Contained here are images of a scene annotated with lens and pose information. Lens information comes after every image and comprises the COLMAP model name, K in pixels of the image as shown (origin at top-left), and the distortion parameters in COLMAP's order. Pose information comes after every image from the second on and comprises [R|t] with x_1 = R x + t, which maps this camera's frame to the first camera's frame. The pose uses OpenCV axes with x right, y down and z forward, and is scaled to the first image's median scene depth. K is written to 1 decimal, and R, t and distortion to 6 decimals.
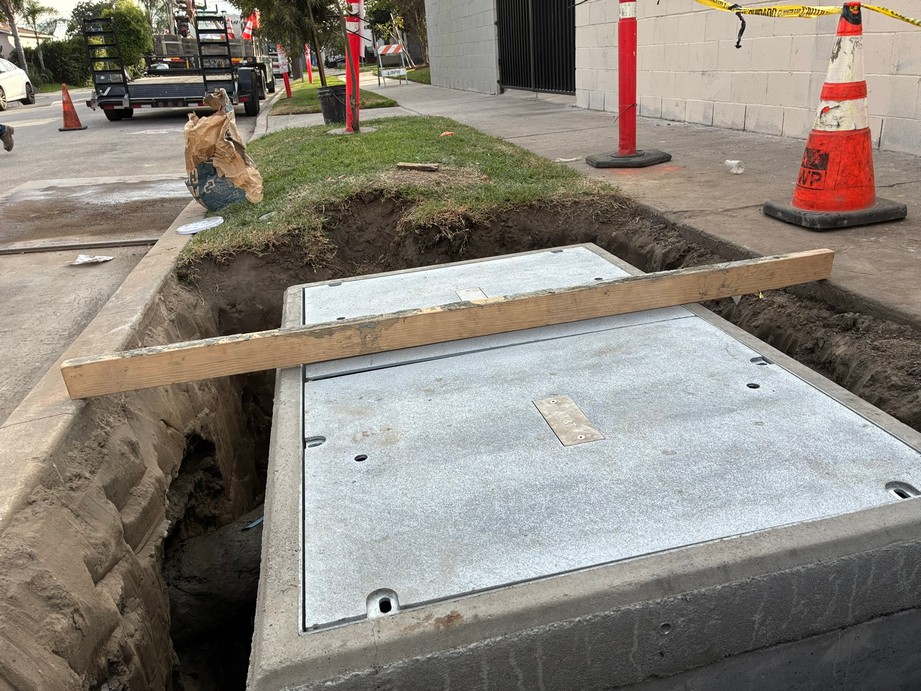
lens RADIAL K [[695.9, 0, 460.5], [0, 695.9, 345.5], [0, 0, 1]] dist [0.025154, -0.003100]
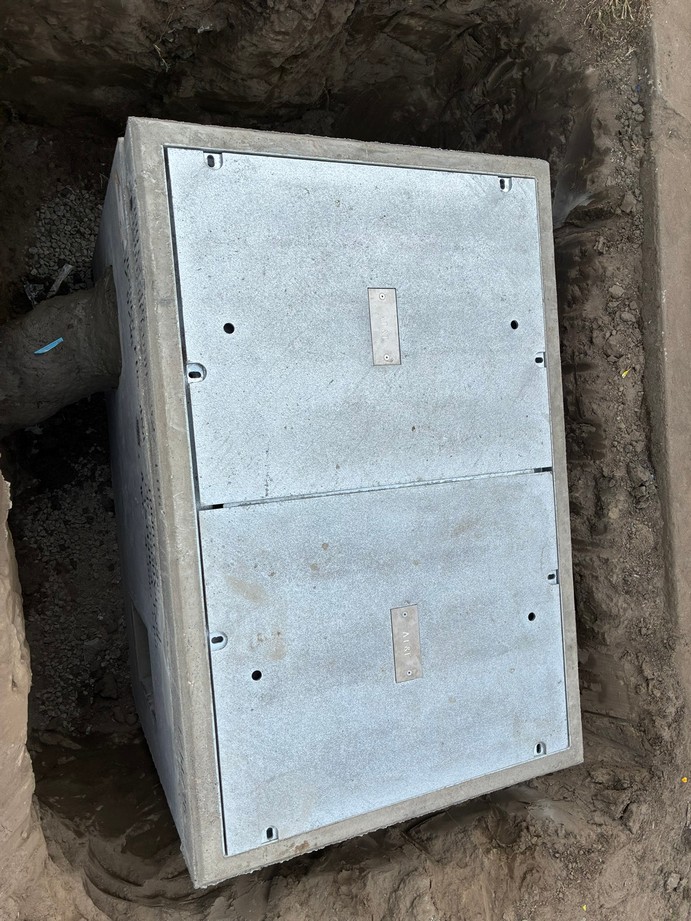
lens RADIAL K [[695.9, 0, 345.5], [0, 695.9, 460.5], [0, 0, 1]] dist [0.025154, -0.003100]
pose [[0.876079, 0.119473, 0.467131, -0.621274], [-0.477310, 0.352068, 0.805123, -1.045671], [-0.068272, -0.928318, 0.365465, 0.853668]]
